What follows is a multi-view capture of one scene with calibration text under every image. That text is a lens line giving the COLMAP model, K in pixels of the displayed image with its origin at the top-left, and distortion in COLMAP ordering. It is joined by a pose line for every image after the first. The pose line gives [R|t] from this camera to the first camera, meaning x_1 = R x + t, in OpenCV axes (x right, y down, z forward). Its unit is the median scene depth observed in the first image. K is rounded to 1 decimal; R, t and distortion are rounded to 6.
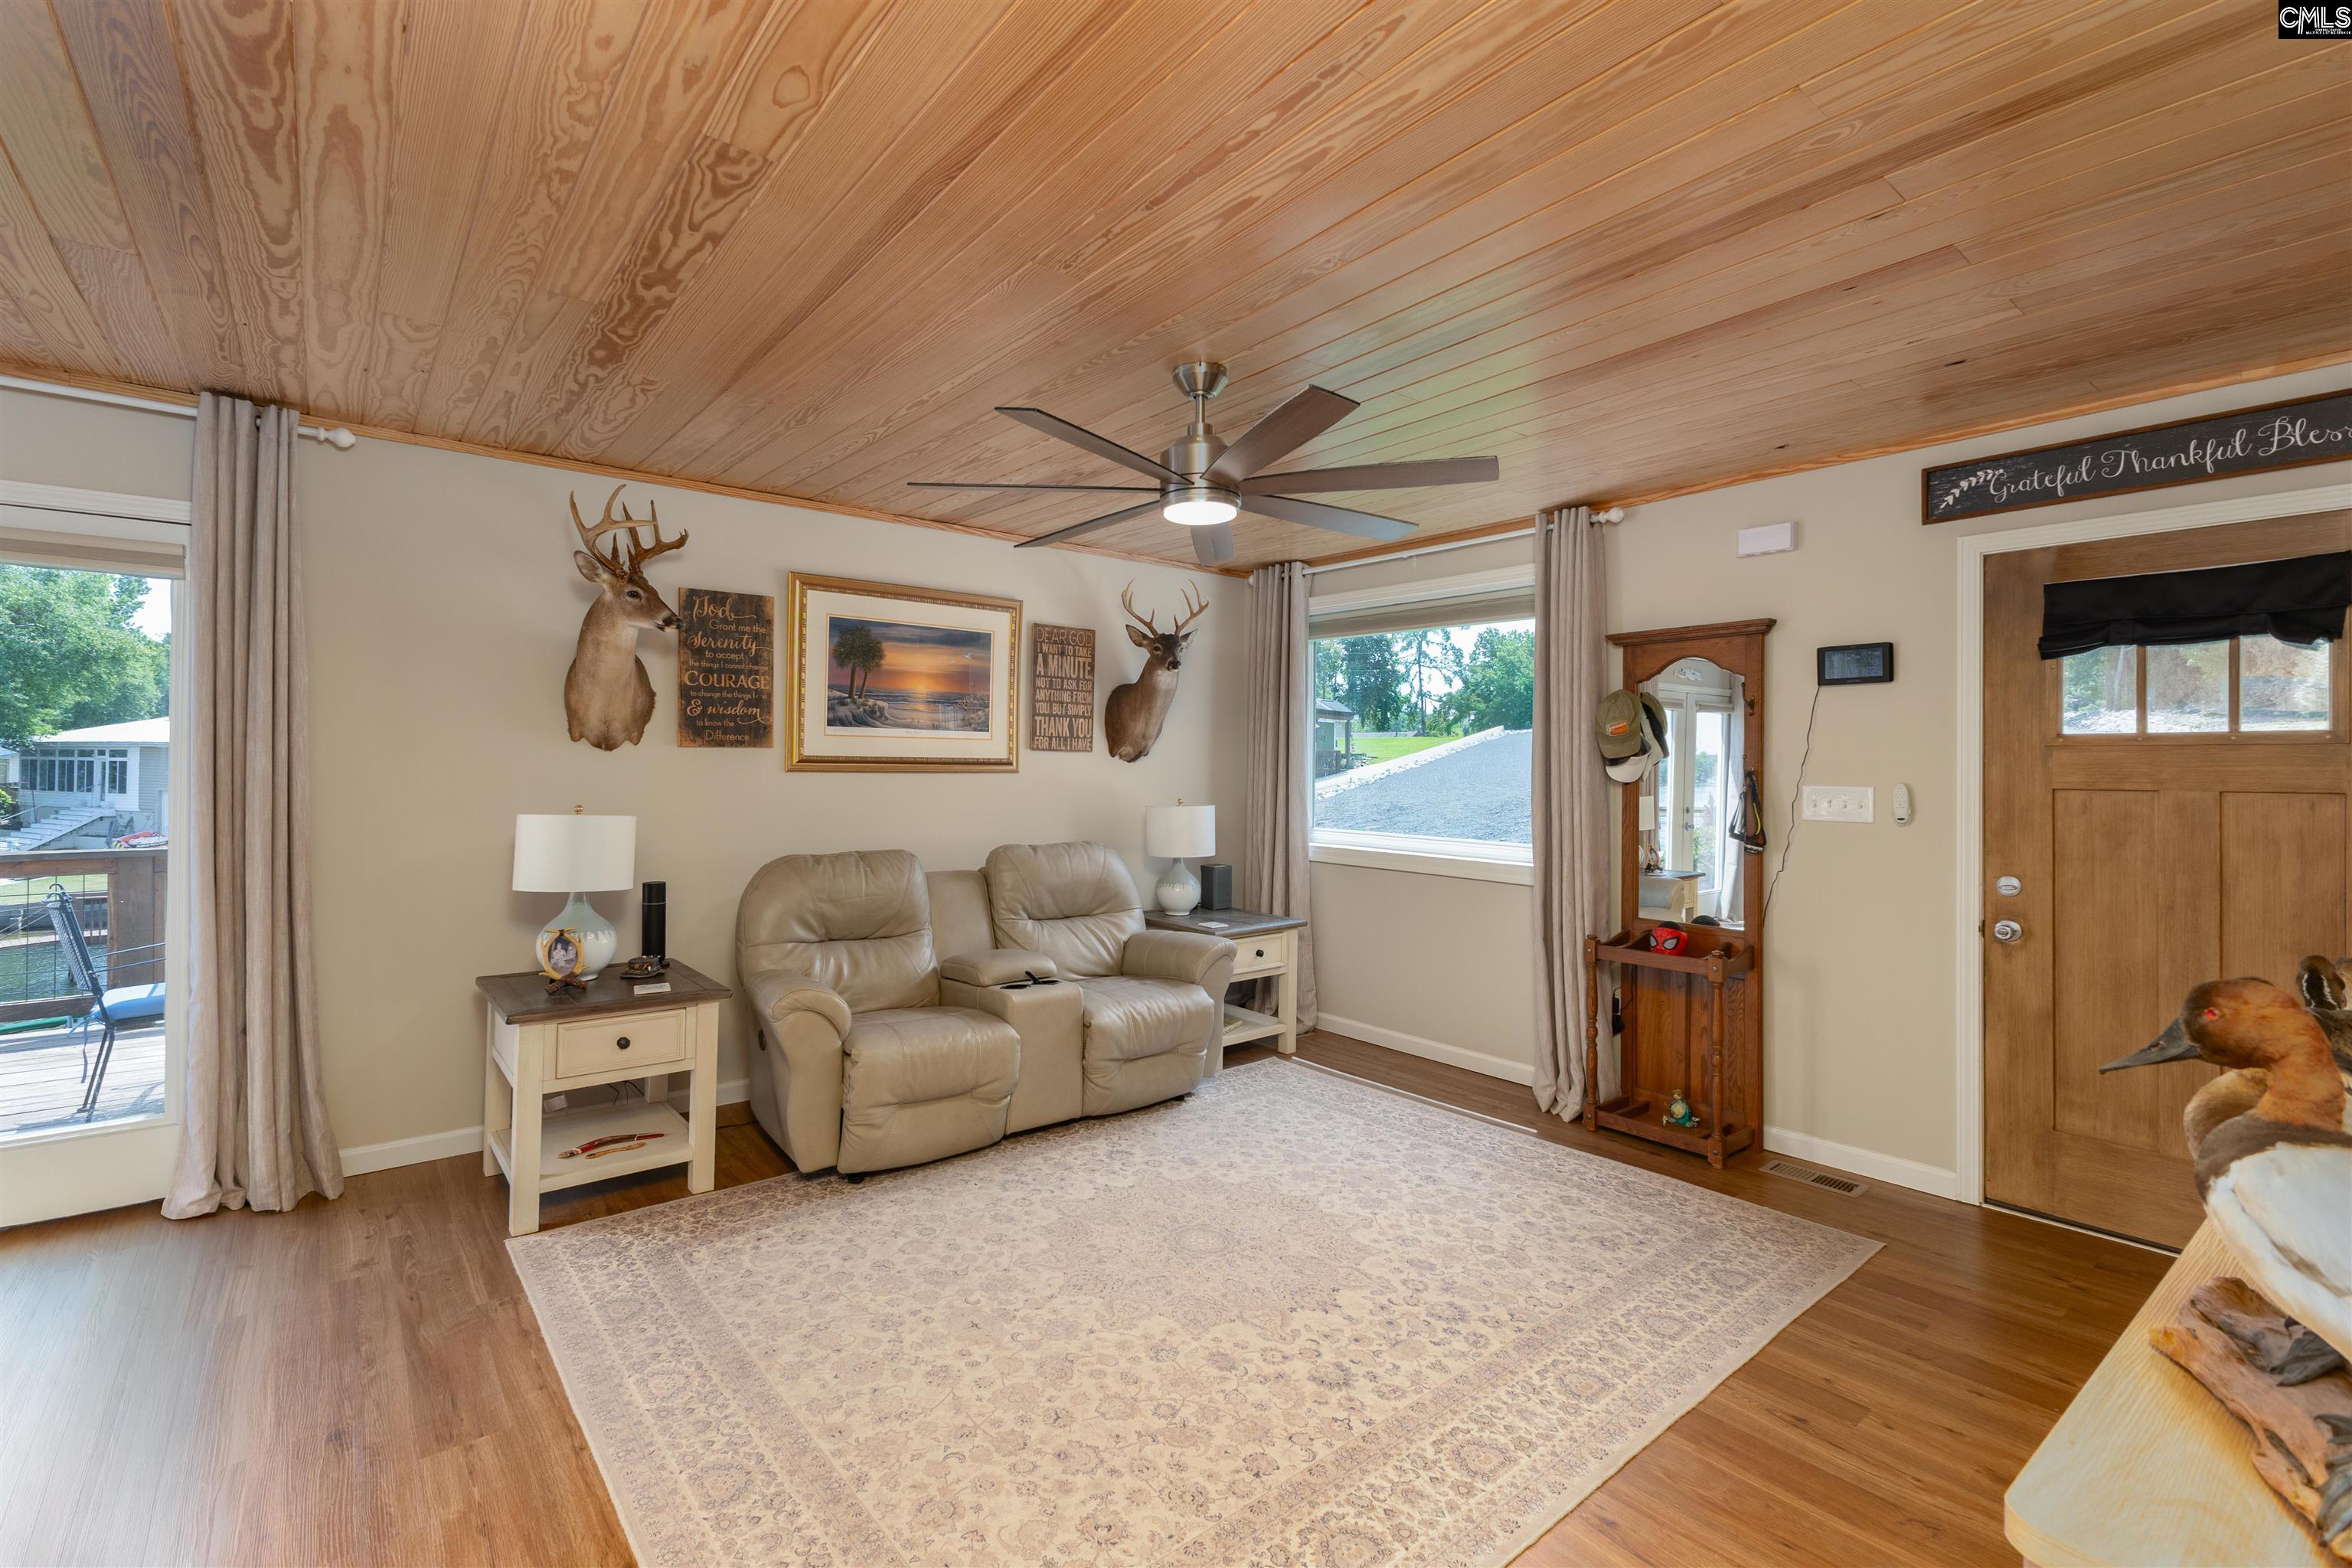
lens RADIAL K [[1044.0, 0, 1170.0], [0, 1044.0, 767.1], [0, 0, 1]] dist [0.009950, 0.000090]
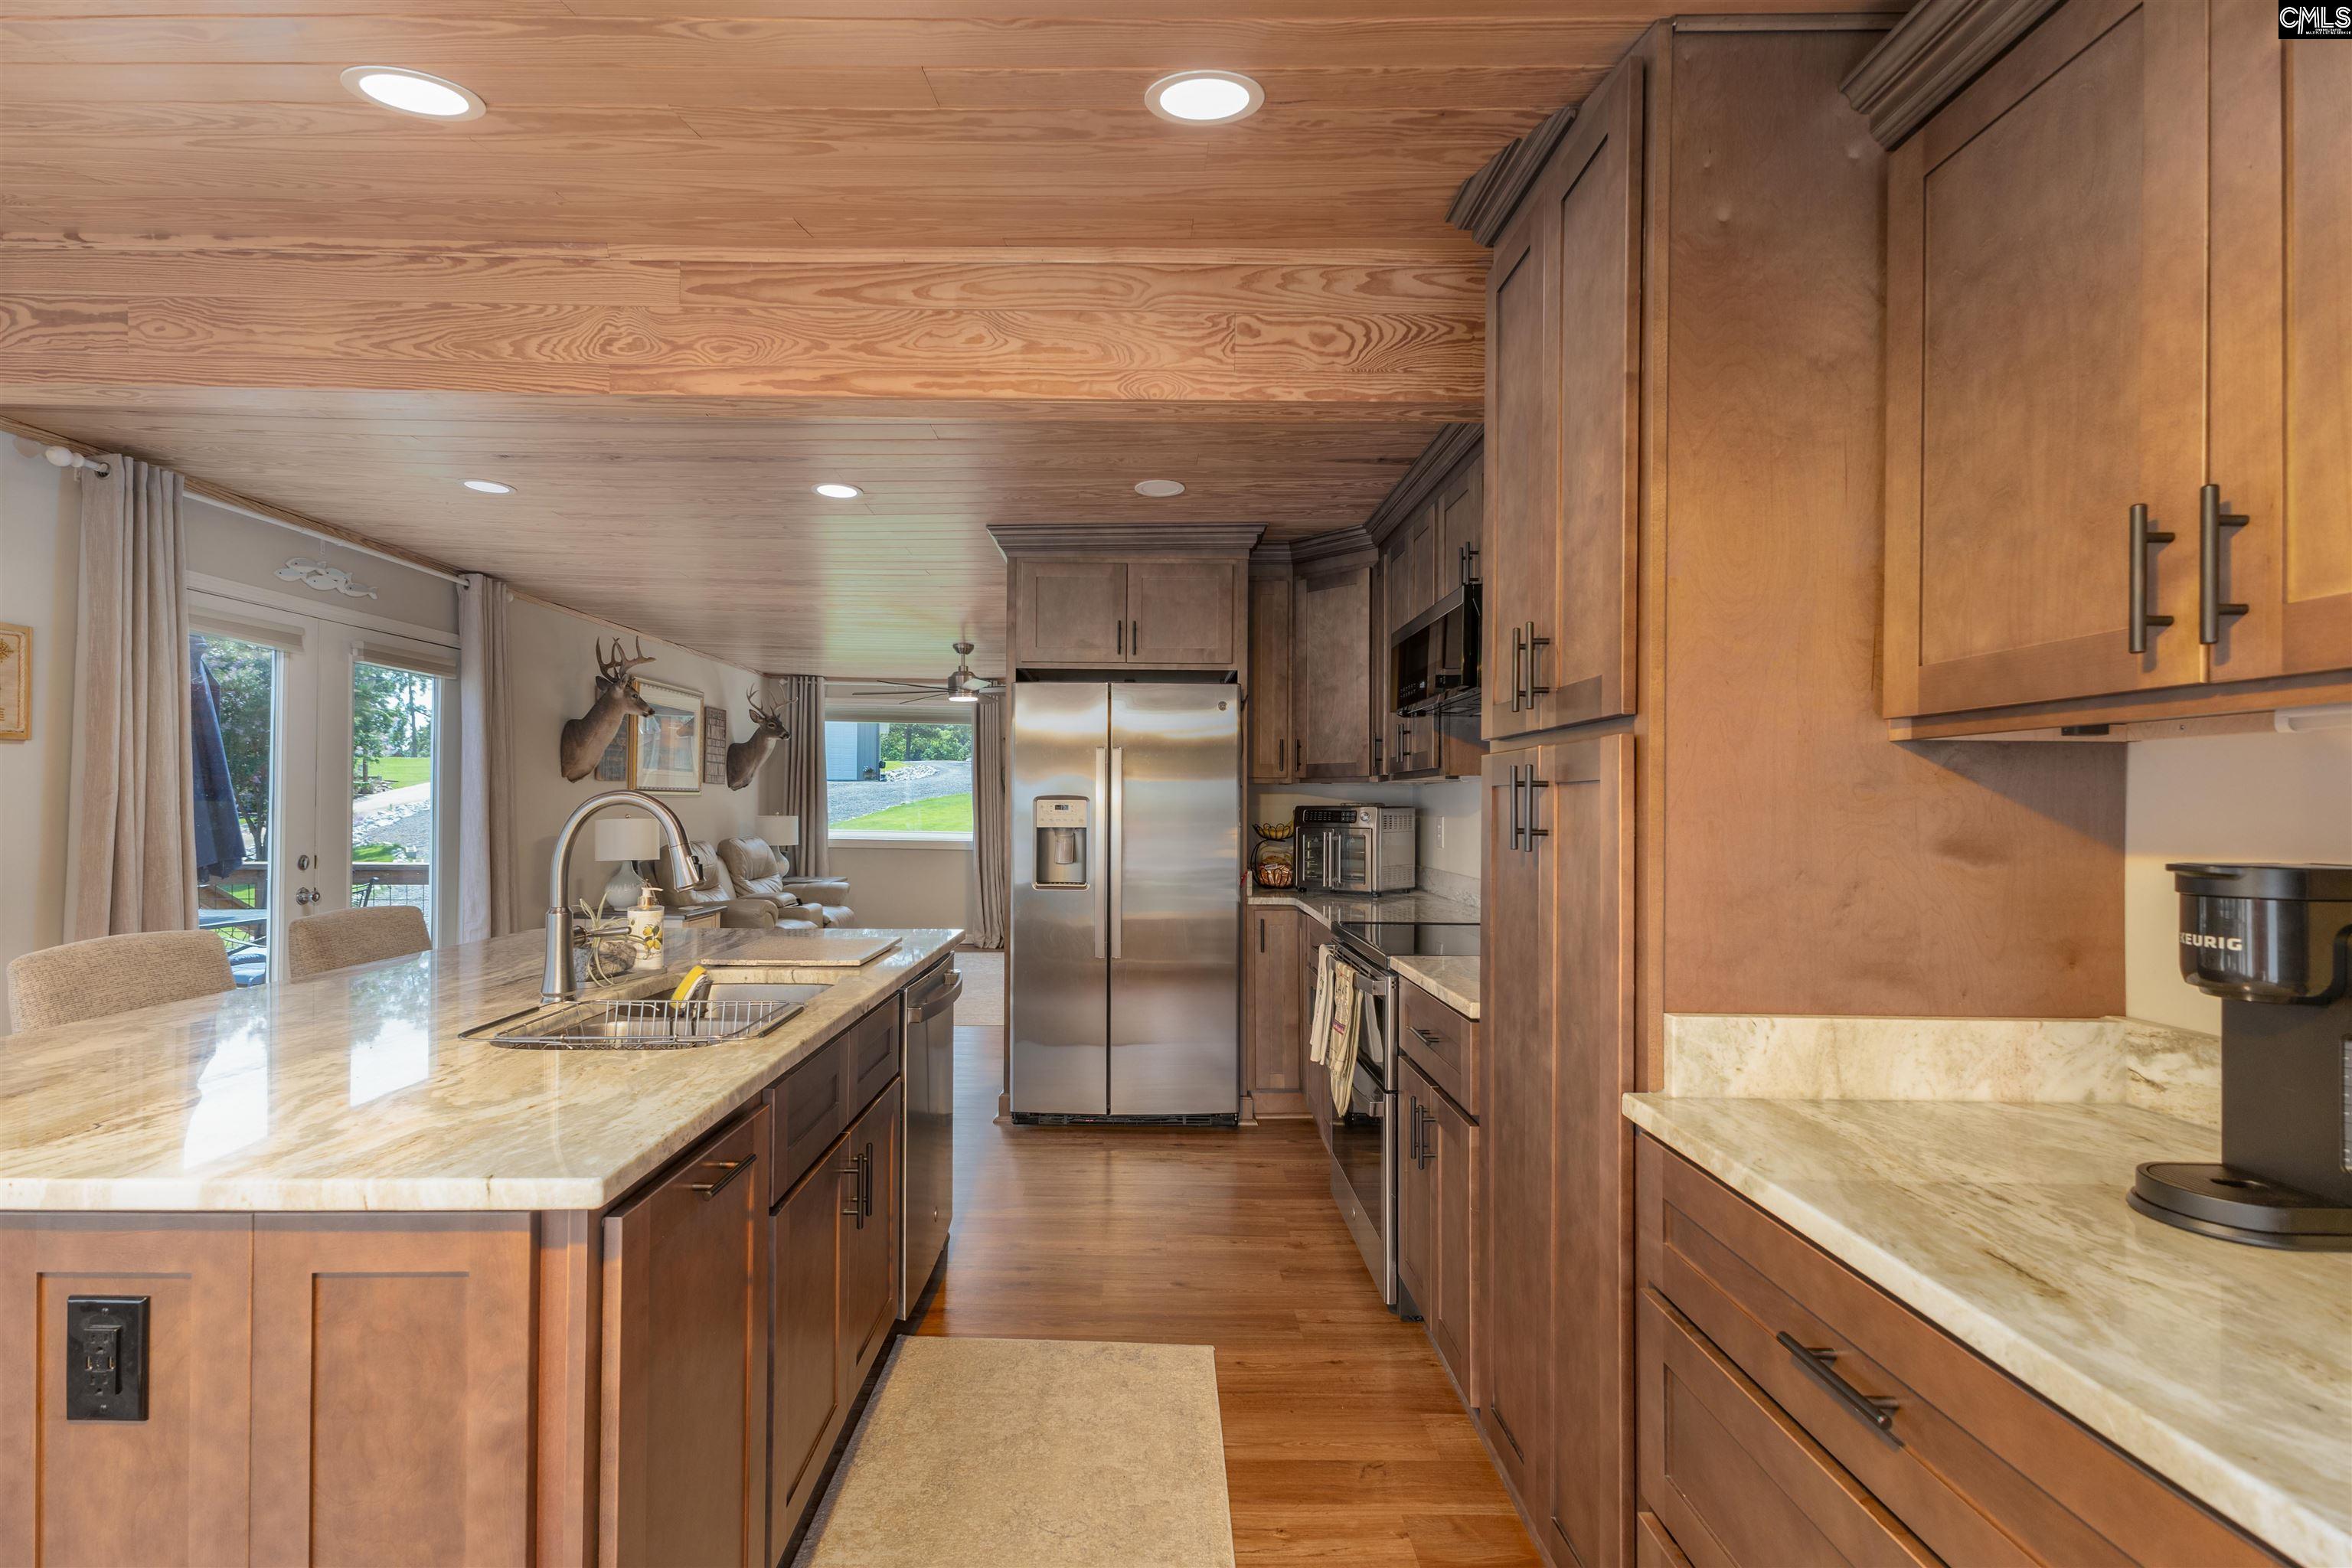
lens RADIAL K [[1024.4, 0, 1146.8], [0, 1024.4, 799.9], [0, 0, 1]] dist [0.009769, -0.000965]
pose [[0.626248, -0.002757, 0.779619, -1.269067], [-0.001087, 0.999990, 0.004410, 0.001426], [-0.779623, -0.003610, 0.626238, -0.732389]]
